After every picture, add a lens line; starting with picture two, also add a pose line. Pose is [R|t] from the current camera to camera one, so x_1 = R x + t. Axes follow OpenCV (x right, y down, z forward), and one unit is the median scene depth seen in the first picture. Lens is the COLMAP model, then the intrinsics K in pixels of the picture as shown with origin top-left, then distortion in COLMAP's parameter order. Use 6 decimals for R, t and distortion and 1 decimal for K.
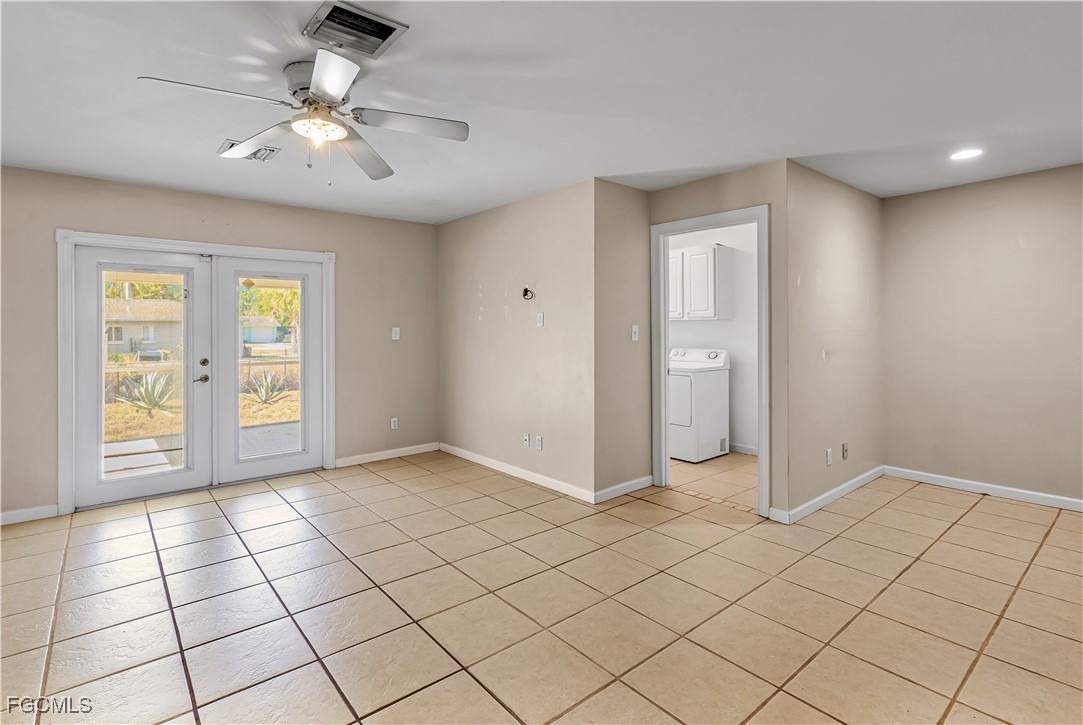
lens RADIAL K [[522.7, 0, 530.2], [0, 522.7, 324.3], [0, 0, 1]] dist [0.001291, 0.000763]
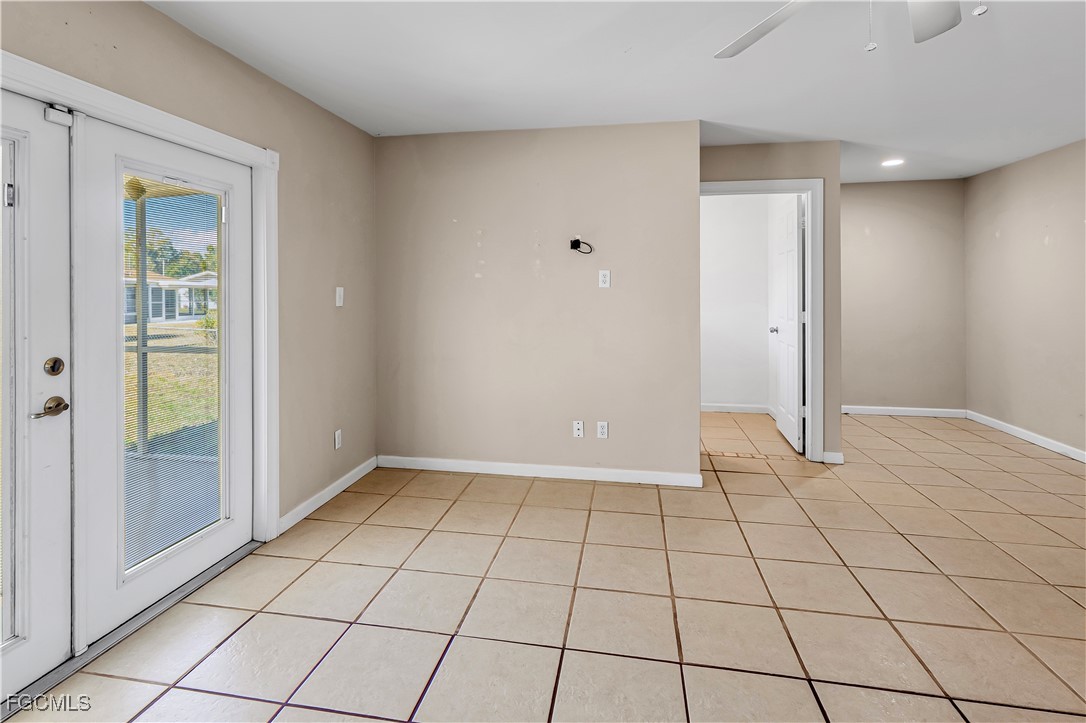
lens RADIAL K [[524.1, 0, 534.7], [0, 524.1, 292.7], [0, 0, 1]] dist [0.001291, 0.000763]
pose [[0.773830, 0.002578, 0.633388, -0.571680], [-0.007755, 0.999955, 0.005403, 0.008951], [-0.633346, -0.009093, 0.773815, 0.428214]]
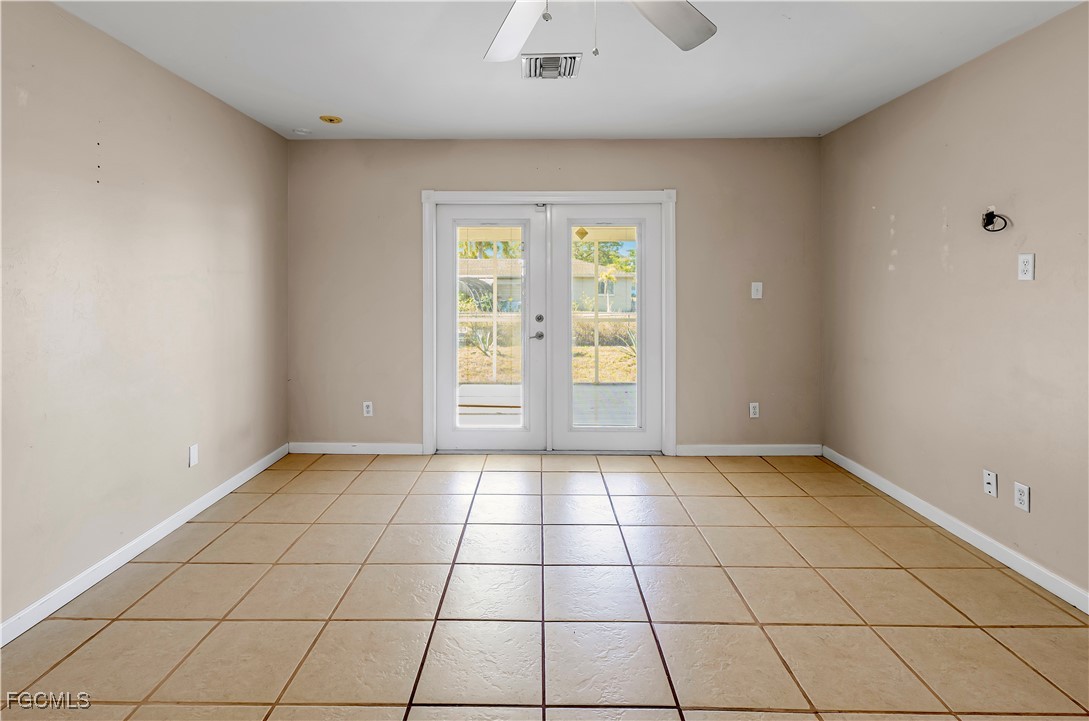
lens RADIAL K [[525.6, 0, 536.2], [0, 525.6, 283.4], [0, 0, 1]] dist [0.001291, 0.000763]
pose [[0.765459, 0.002885, -0.643478, -0.017120], [0.001141, 0.999982, 0.005840, 0.003638], [0.643483, -0.005205, 0.765442, 0.261610]]
